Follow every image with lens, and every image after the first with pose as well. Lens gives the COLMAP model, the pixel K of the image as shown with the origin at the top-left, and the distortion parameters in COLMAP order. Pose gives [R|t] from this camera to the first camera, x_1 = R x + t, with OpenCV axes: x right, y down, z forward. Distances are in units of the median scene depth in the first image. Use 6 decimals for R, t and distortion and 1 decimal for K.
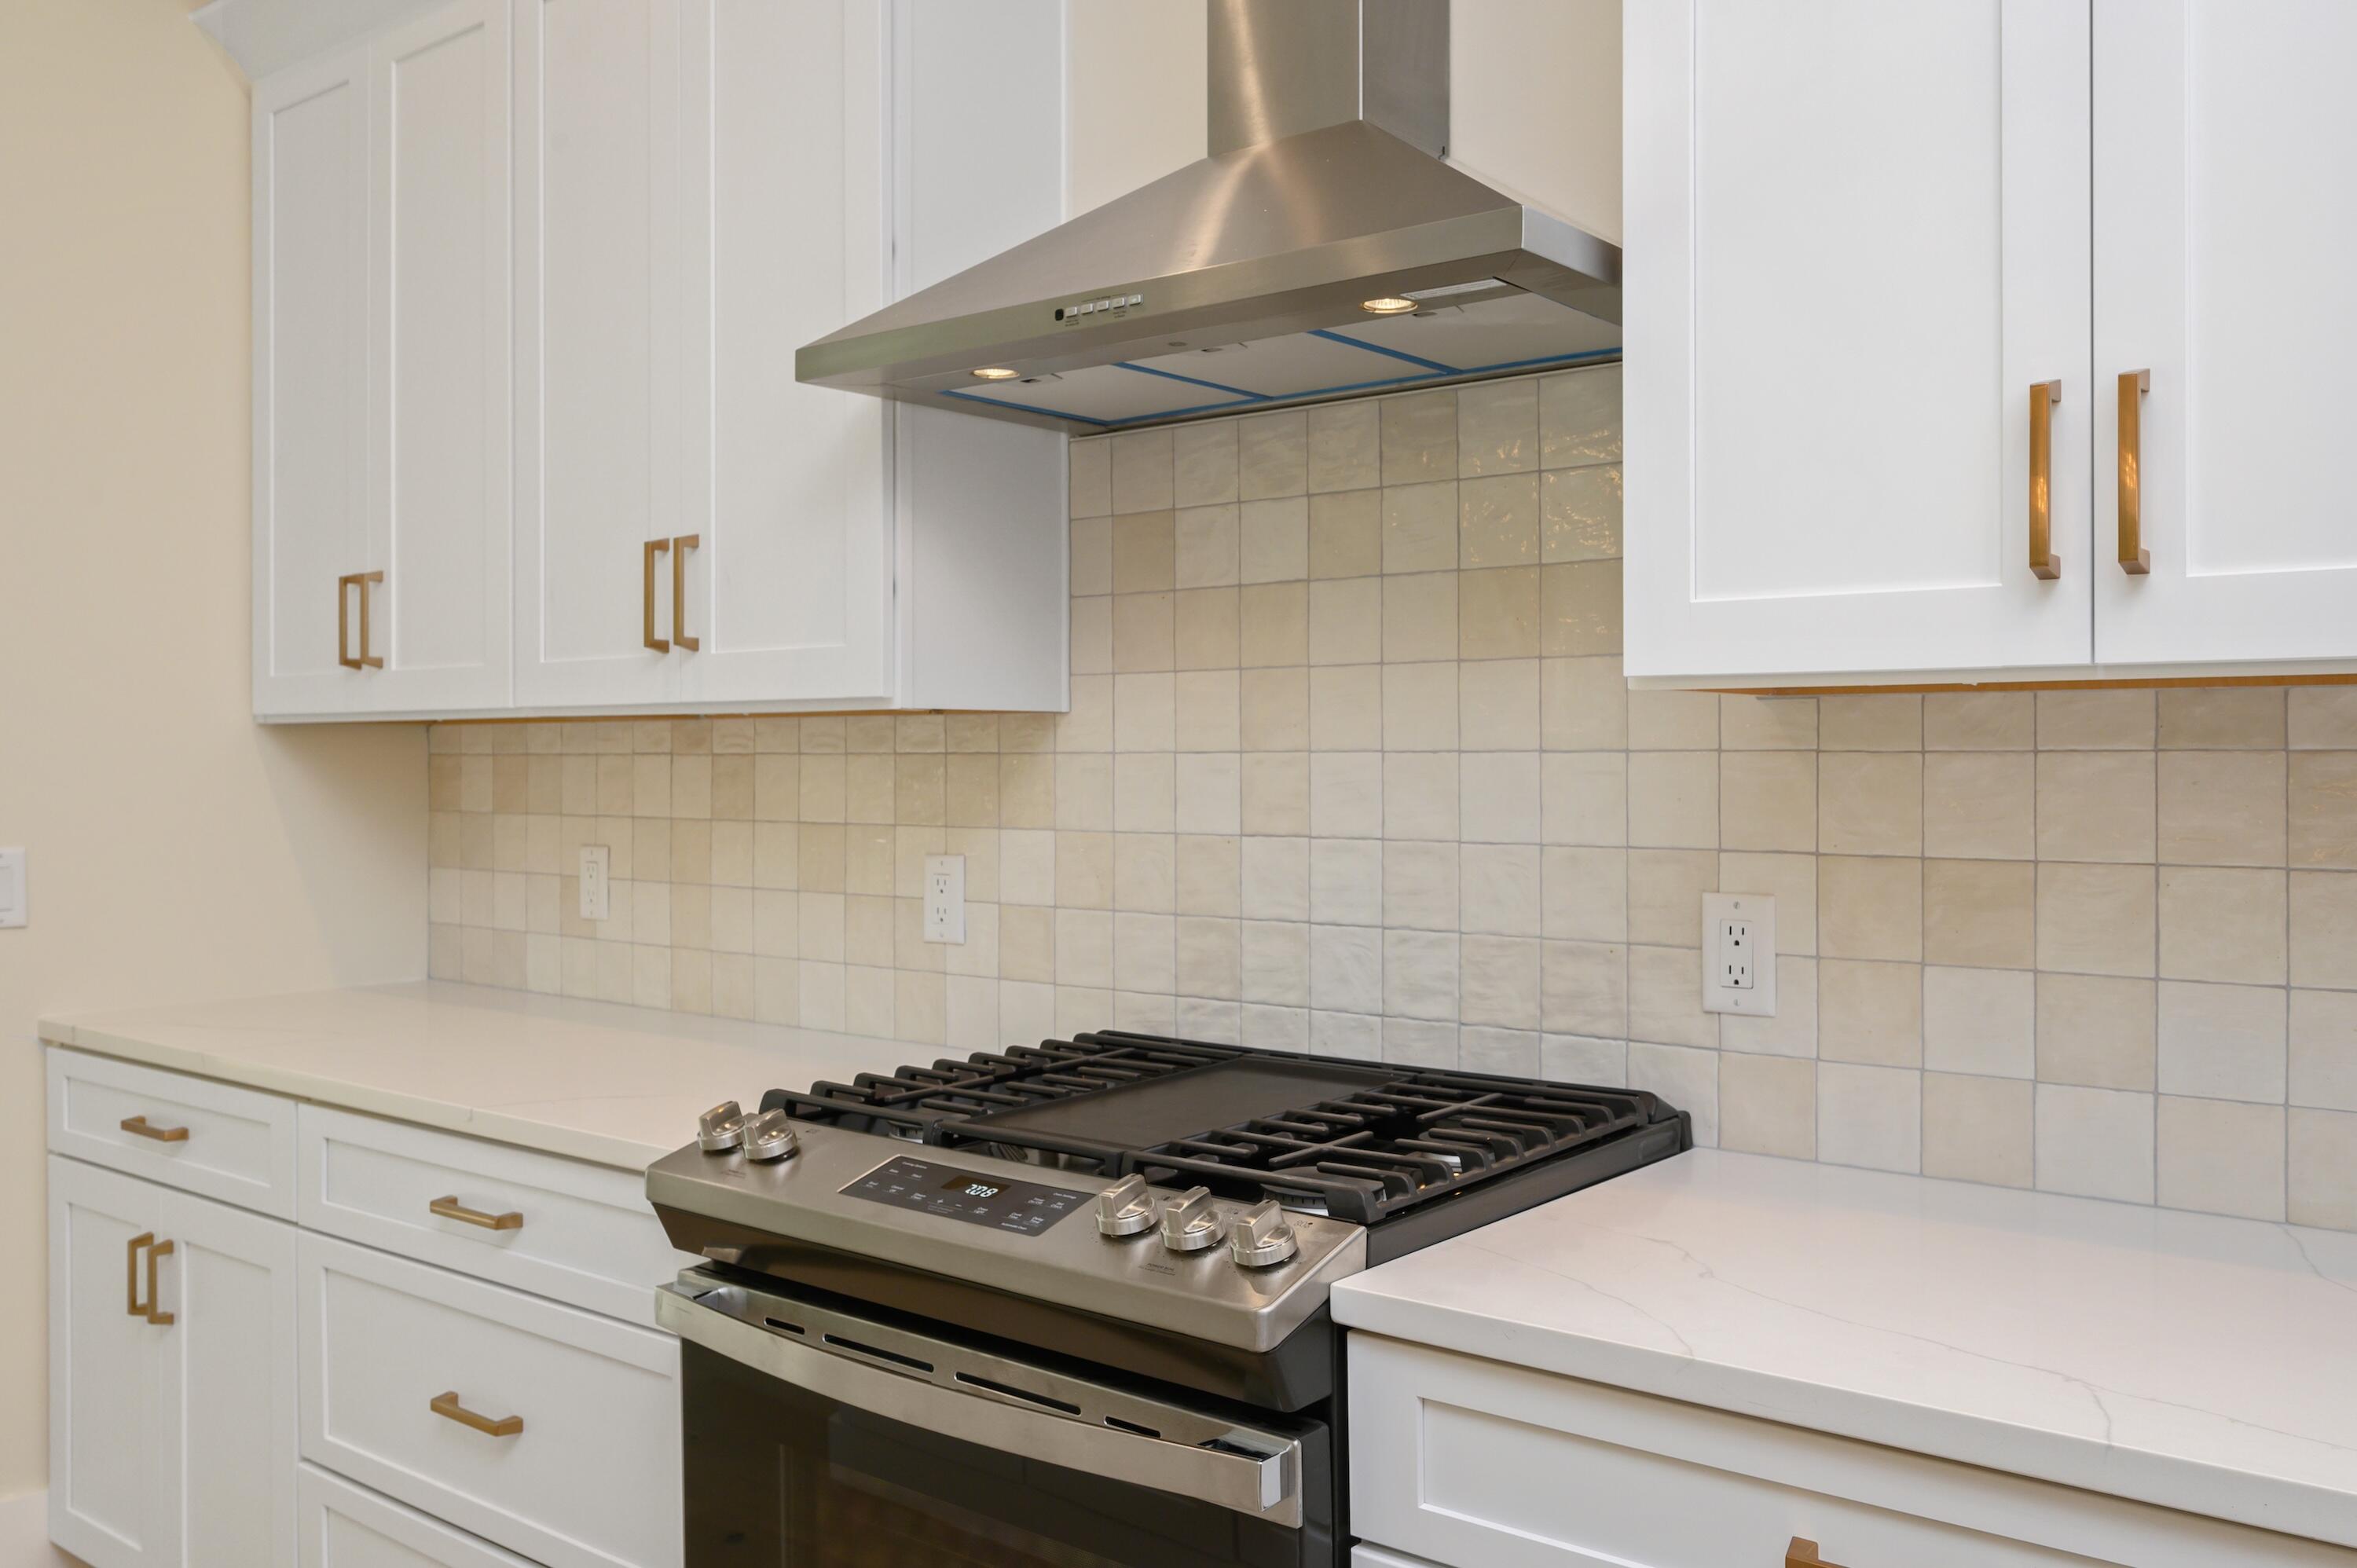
lens RADIAL K [[1922.9, 0, 1170.3], [0, 1922.9, 774.0], [0, 0, 1]] dist [-0.023669, -0.007049]
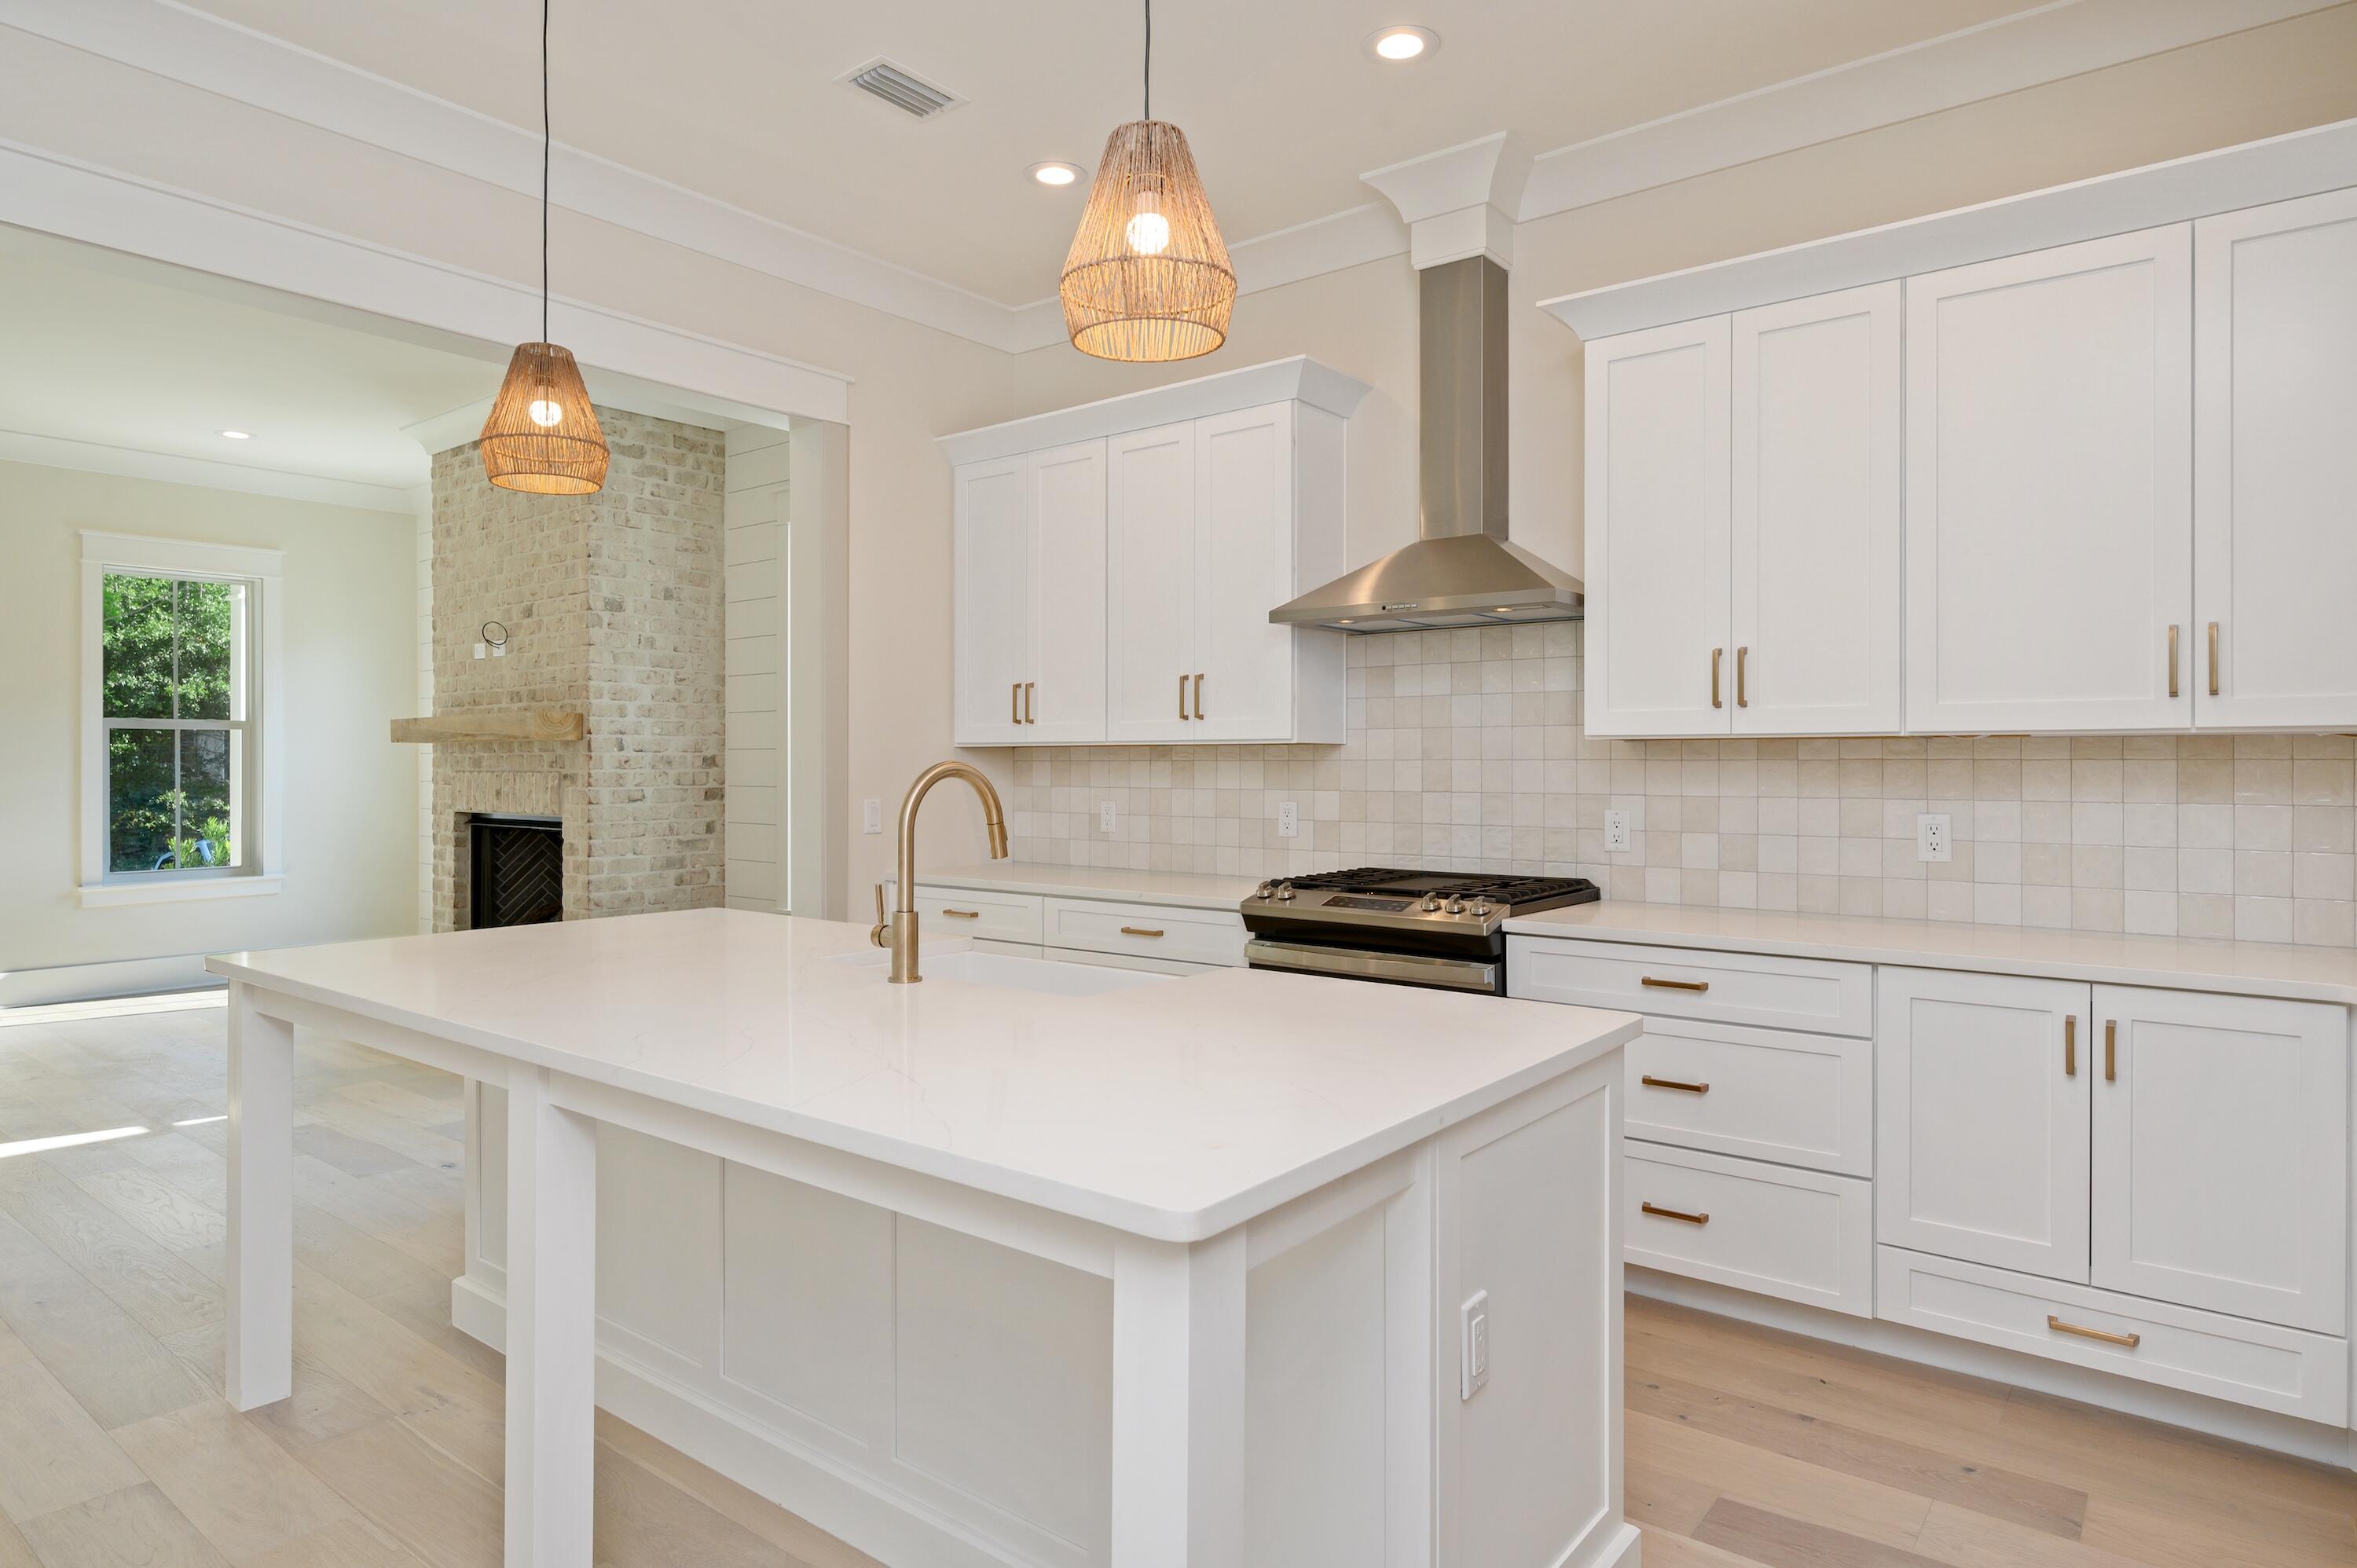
lens RADIAL K [[1336.8, 0, 1176.9], [0, 1336.8, 767.6], [0, 0, 1]] dist [-0.000926, -0.000882]
pose [[0.999976, 0.004083, 0.005551, -0.333951], [-0.004031, 0.999948, -0.009400, 0.018944], [-0.005589, 0.009377, 0.999940, -0.888628]]
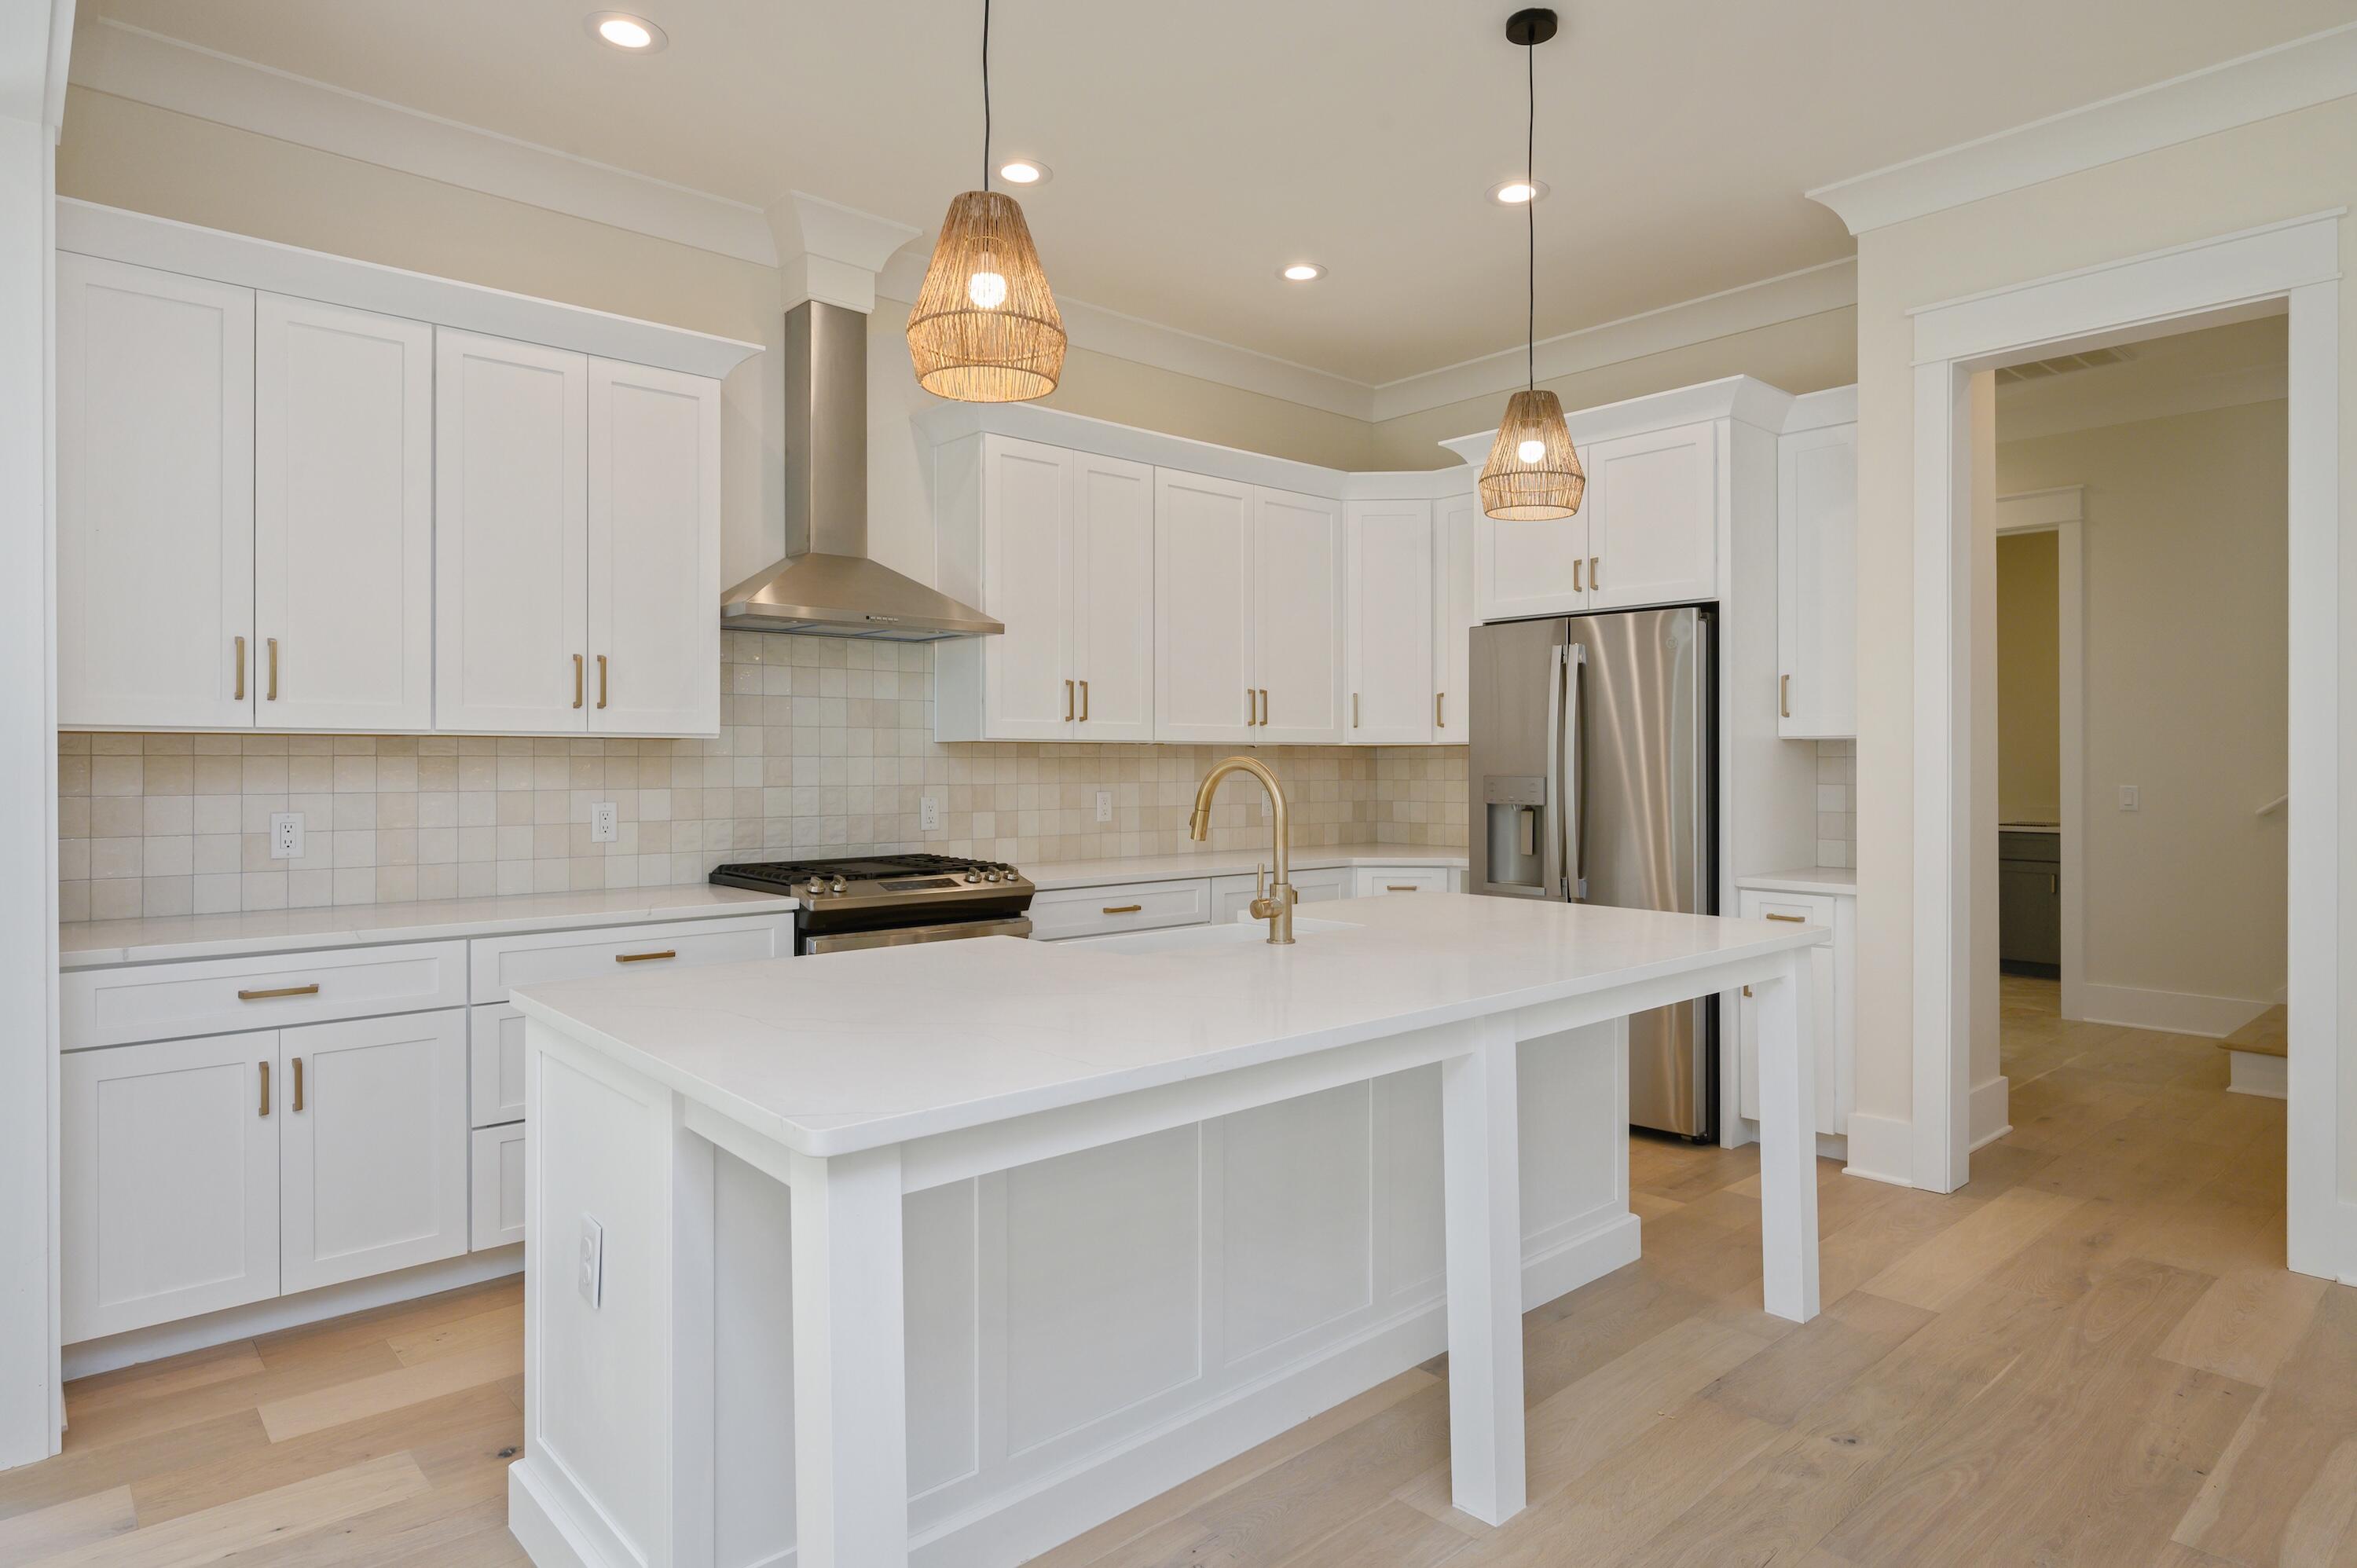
lens RADIAL K [[1331.7, 0, 1175.2], [0, 1331.7, 760.3], [0, 0, 1]] dist [0.004964, -0.002184]
pose [[0.174120, 0.005254, 0.984710, -1.869411], [0.013245, 0.999883, -0.007677, 0.017660], [-0.984635, 0.014379, 0.174030, 0.104573]]
